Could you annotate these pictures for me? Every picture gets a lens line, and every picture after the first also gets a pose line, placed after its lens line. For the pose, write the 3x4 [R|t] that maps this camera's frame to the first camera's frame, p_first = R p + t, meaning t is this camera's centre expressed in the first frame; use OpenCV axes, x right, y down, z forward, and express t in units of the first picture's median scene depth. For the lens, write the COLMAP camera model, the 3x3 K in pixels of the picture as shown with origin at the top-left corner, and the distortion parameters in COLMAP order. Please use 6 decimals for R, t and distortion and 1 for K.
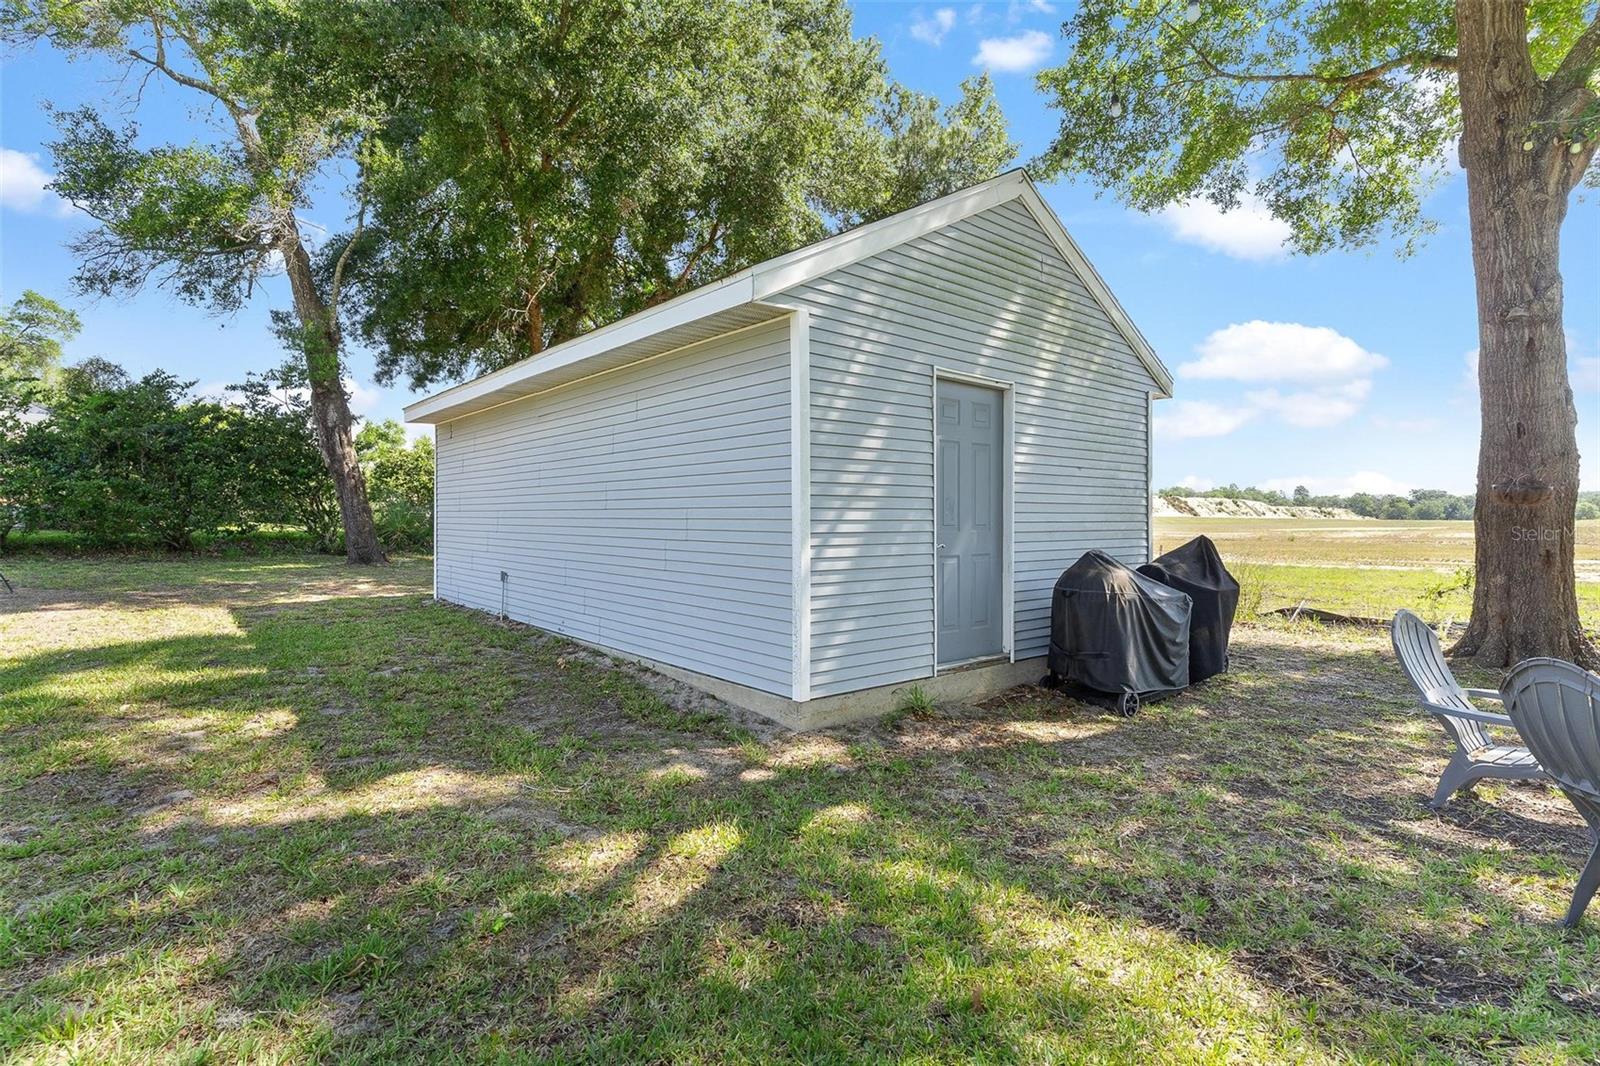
lens RADIAL K [[789.1, 0, 793.2], [0, 789.1, 514.4], [0, 0, 1]] dist [0.002188, 0.000802]
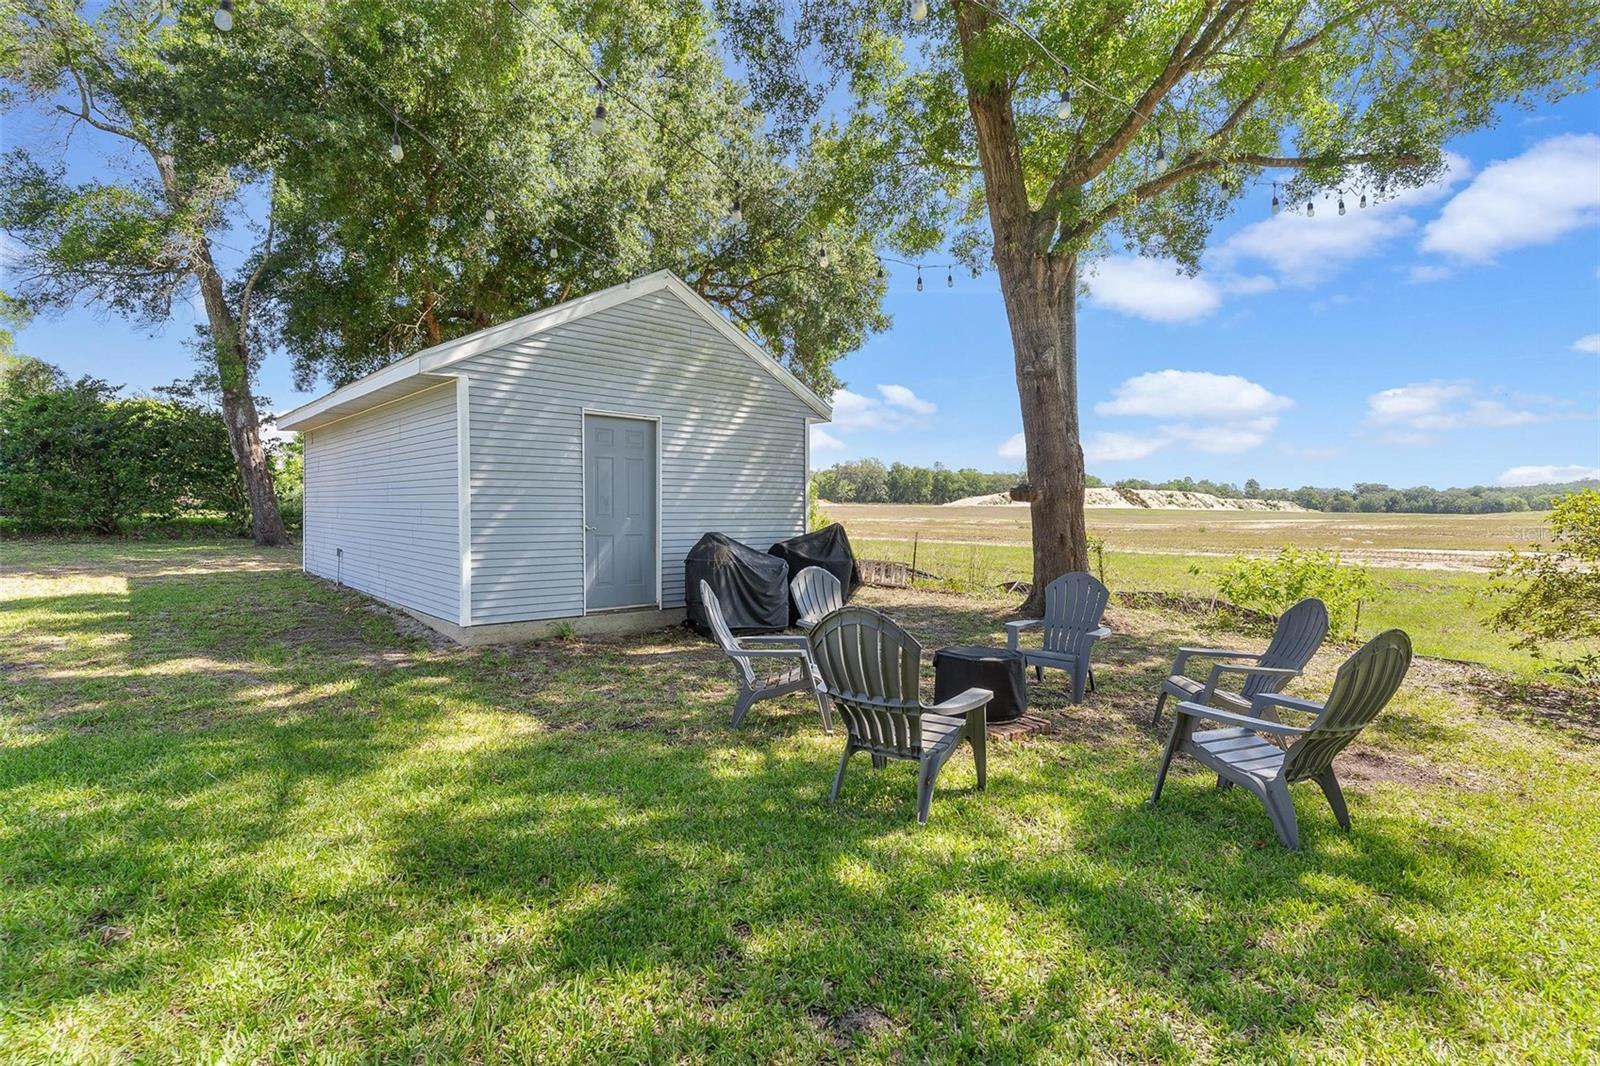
lens RADIAL K [[780.8, 0, 789.6], [0, 780.8, 512.4], [0, 0, 1]] dist [0.000558, 0.000356]
pose [[0.999448, 0.004881, 0.032850, 0.194118], [-0.005226, 0.999932, 0.010404, -0.002834], [-0.032797, -0.010570, 0.999406, -0.182535]]
